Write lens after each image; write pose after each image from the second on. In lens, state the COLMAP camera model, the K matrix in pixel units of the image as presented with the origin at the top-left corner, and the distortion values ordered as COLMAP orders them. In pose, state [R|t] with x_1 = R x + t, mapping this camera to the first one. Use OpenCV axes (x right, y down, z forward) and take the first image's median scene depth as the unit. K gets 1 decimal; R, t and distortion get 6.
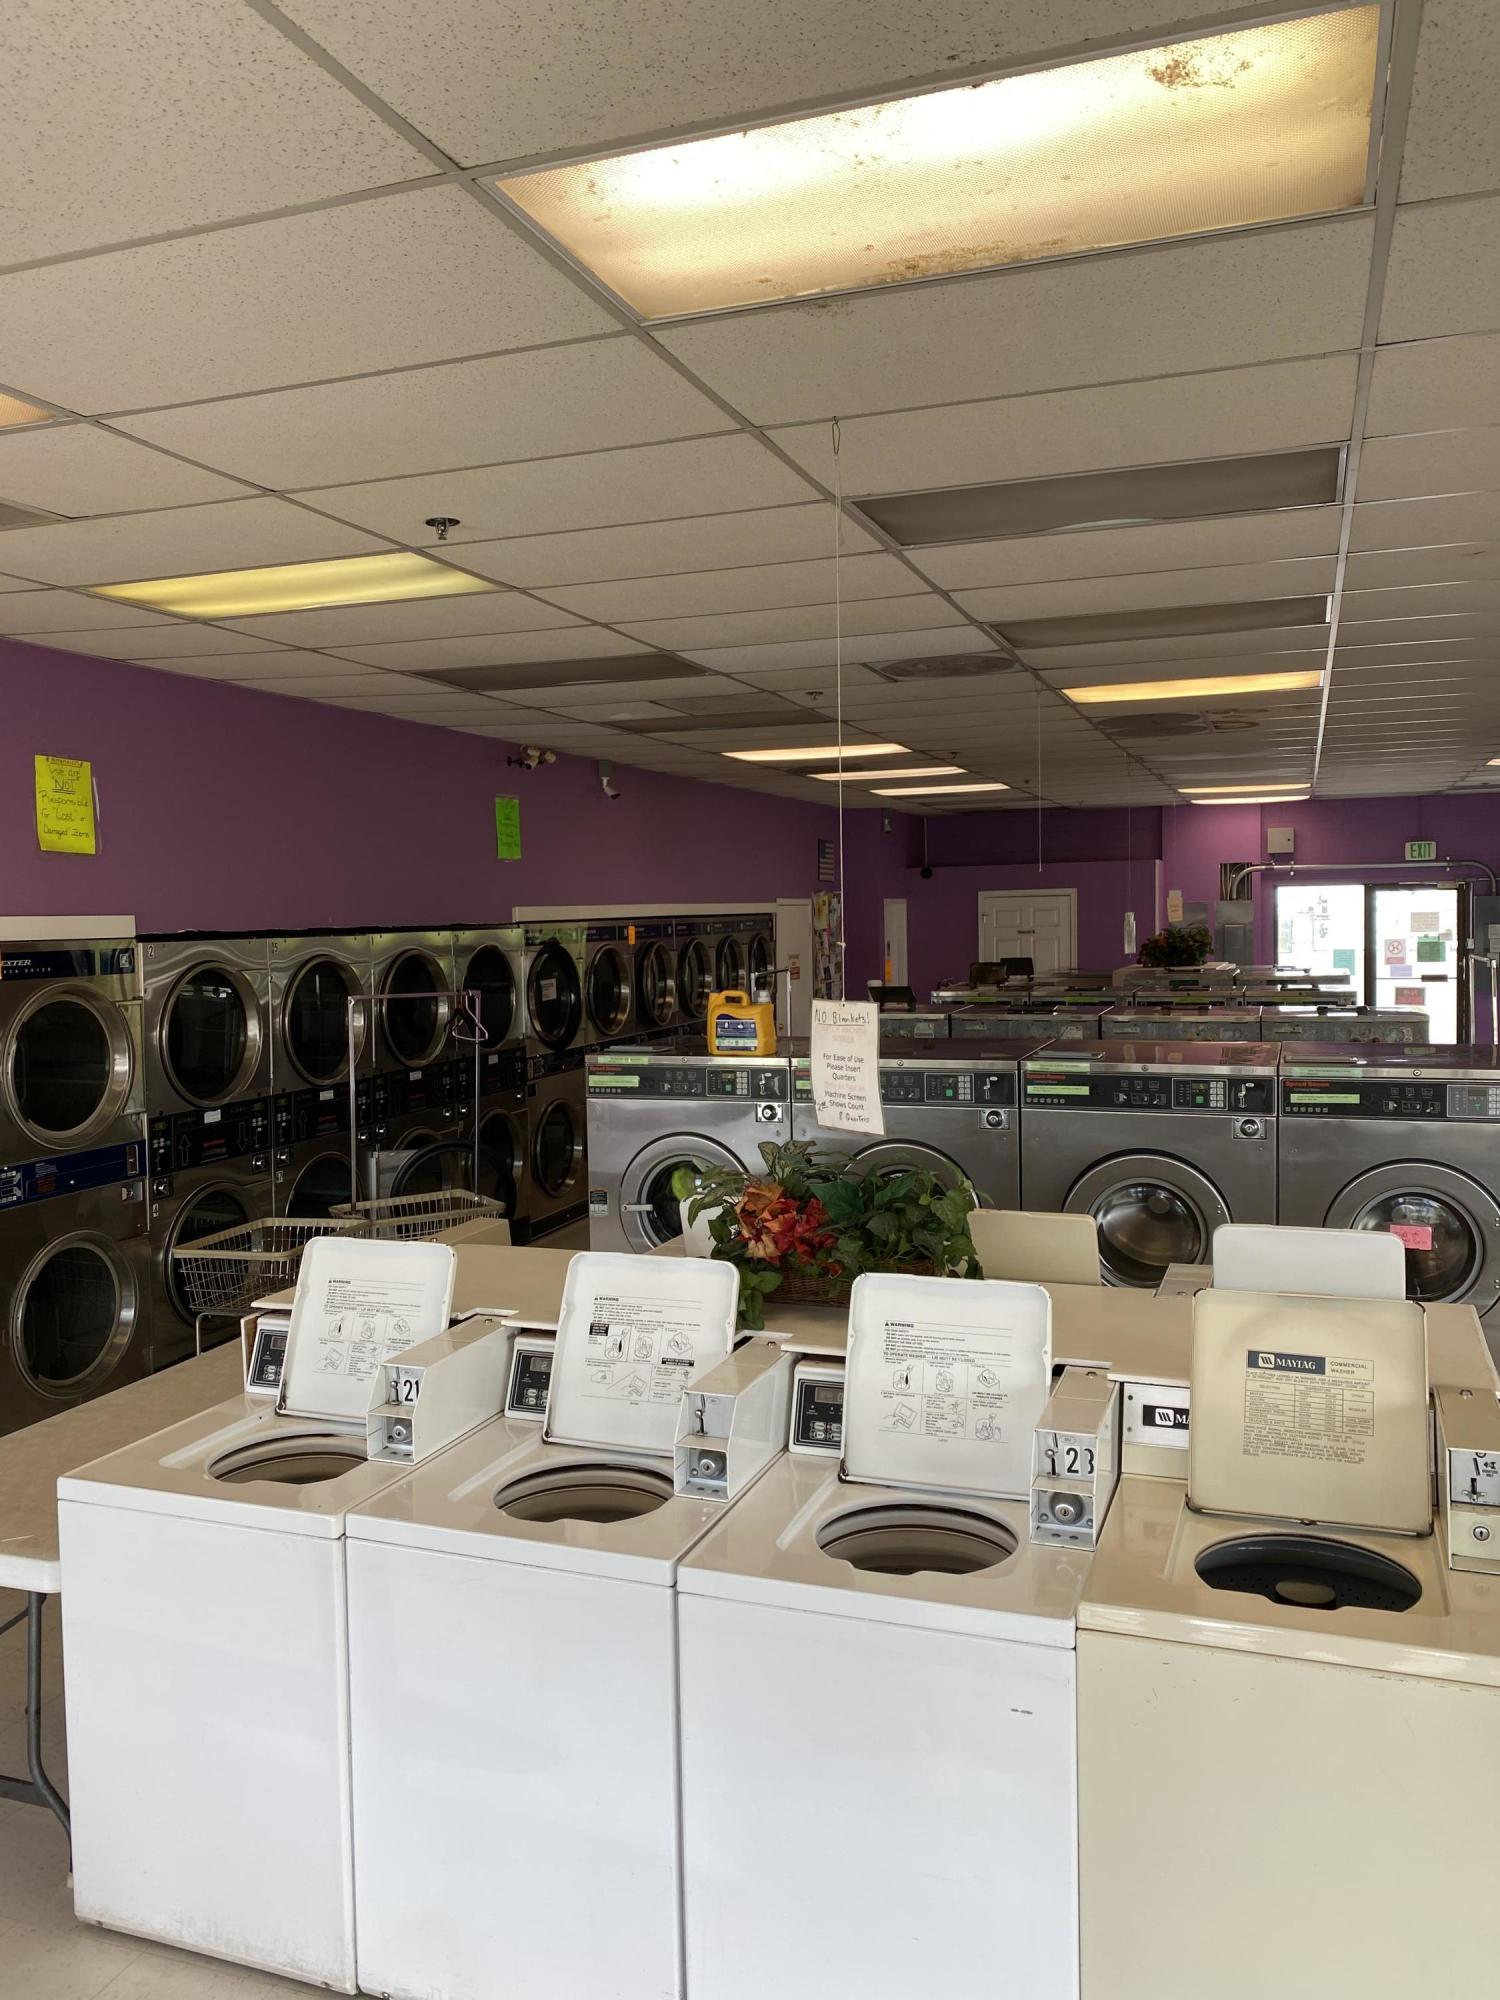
lens RADIAL K [[1546.1, 0, 746.1], [0, 1546.1, 989.1], [0, 0, 1]] dist [0.085470, -0.005387]
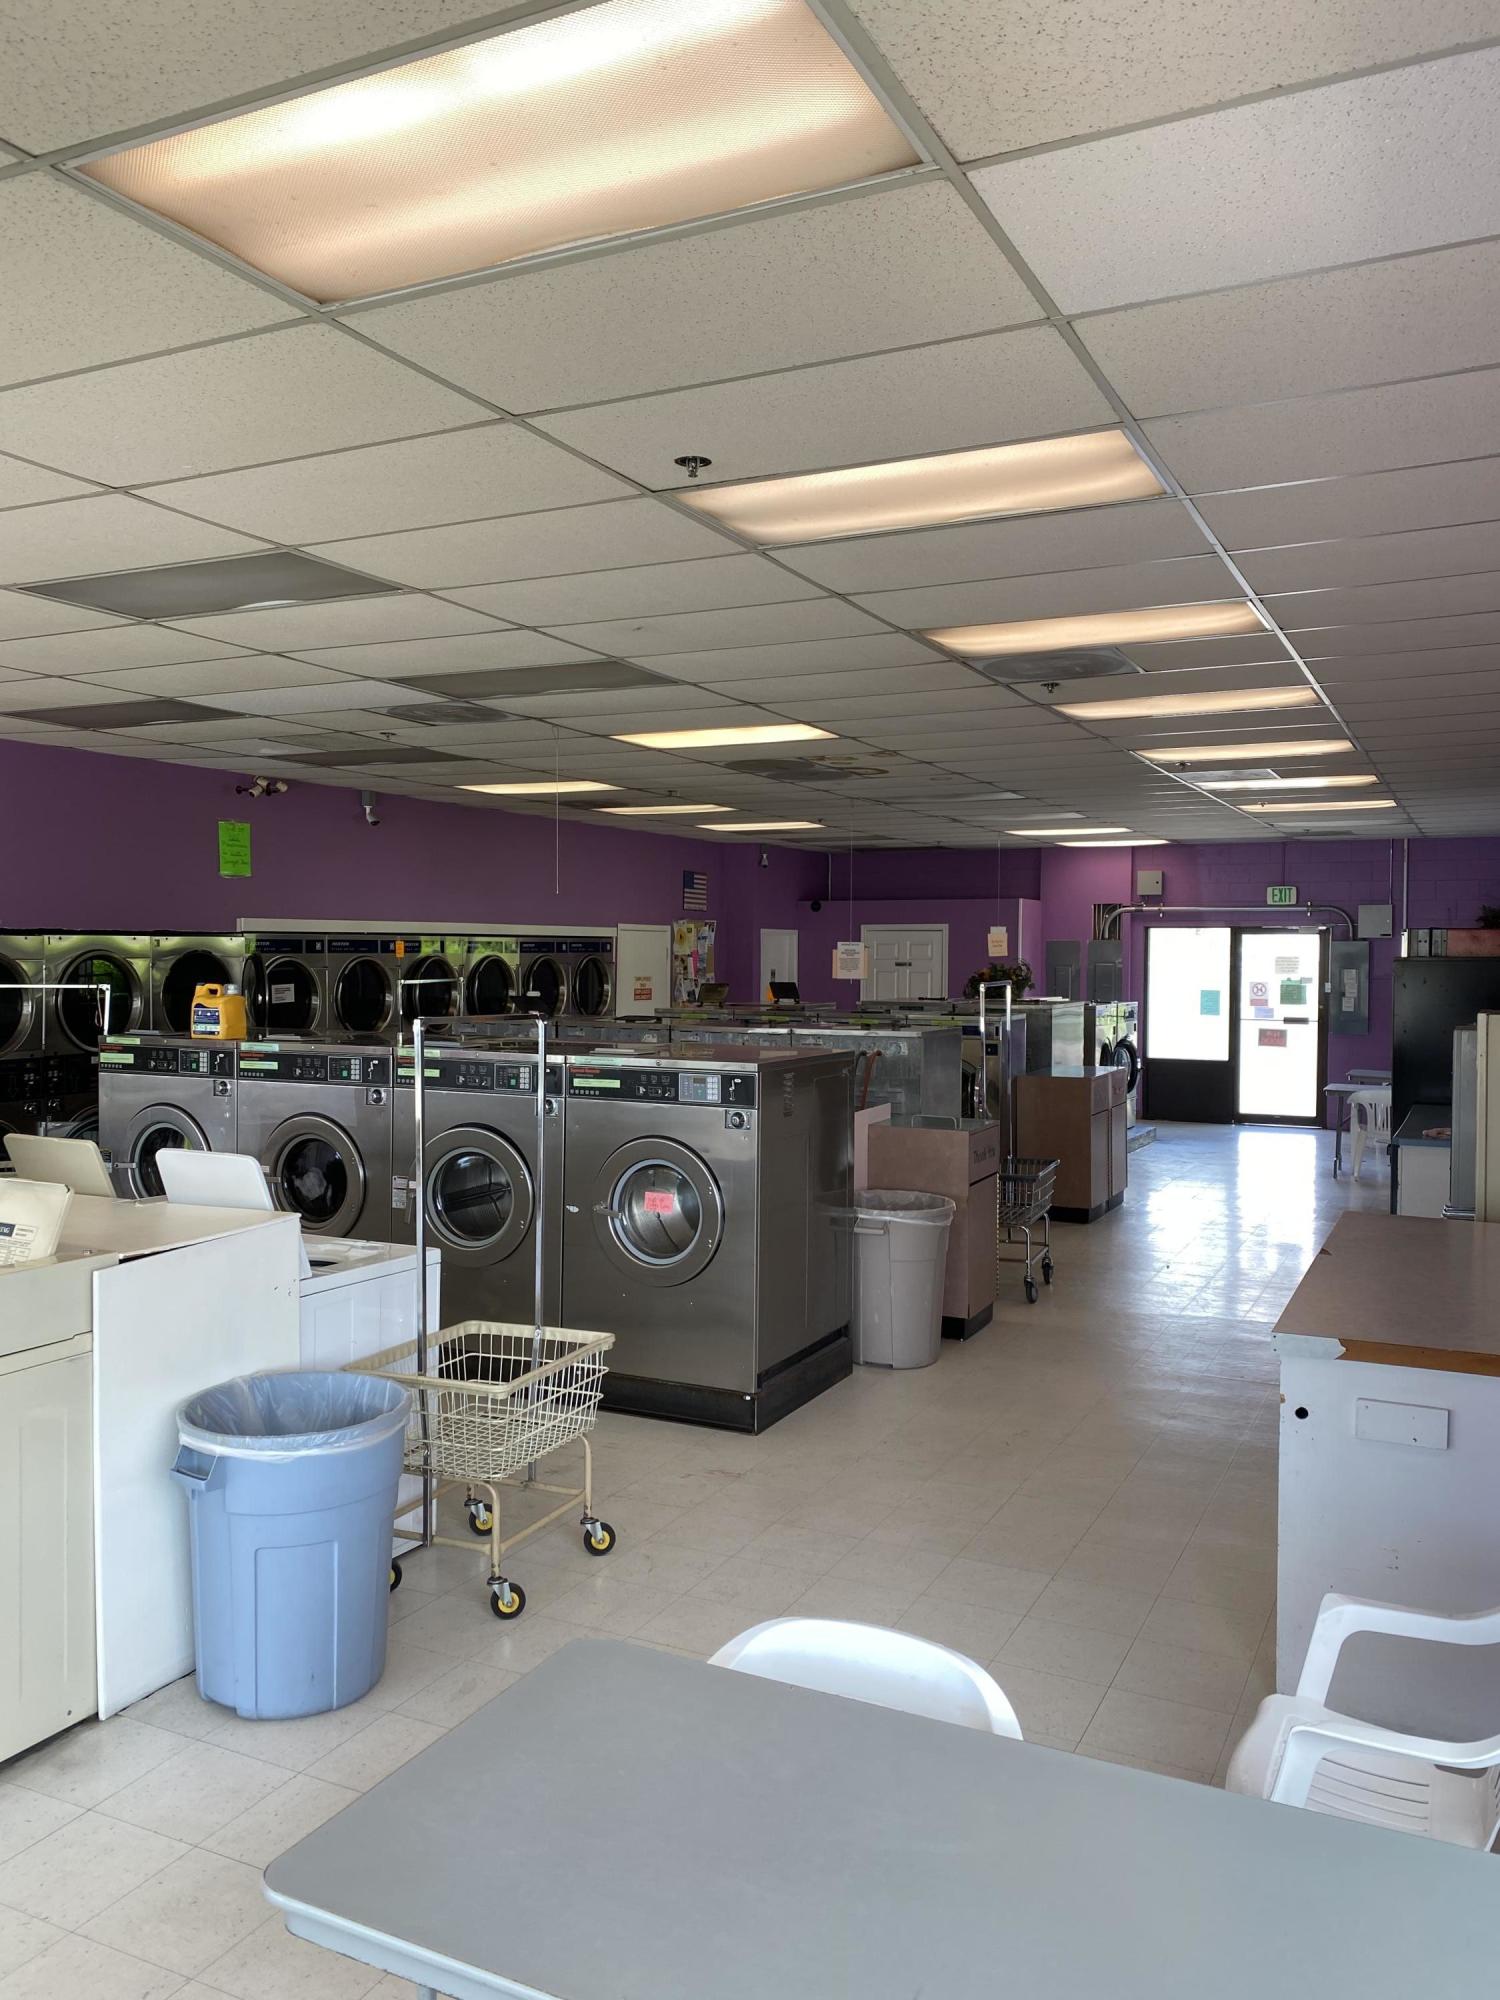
lens RADIAL K [[1546.1, 0, 750.7], [0, 1546.1, 998.2], [0, 0, 1]] dist [0.085470, -0.005387]
pose [[0.994039, 0.030837, -0.104570, 0.303943], [-0.032677, 0.999339, -0.015921, 0.009994], [0.104010, 0.019244, 0.994390, -0.081616]]
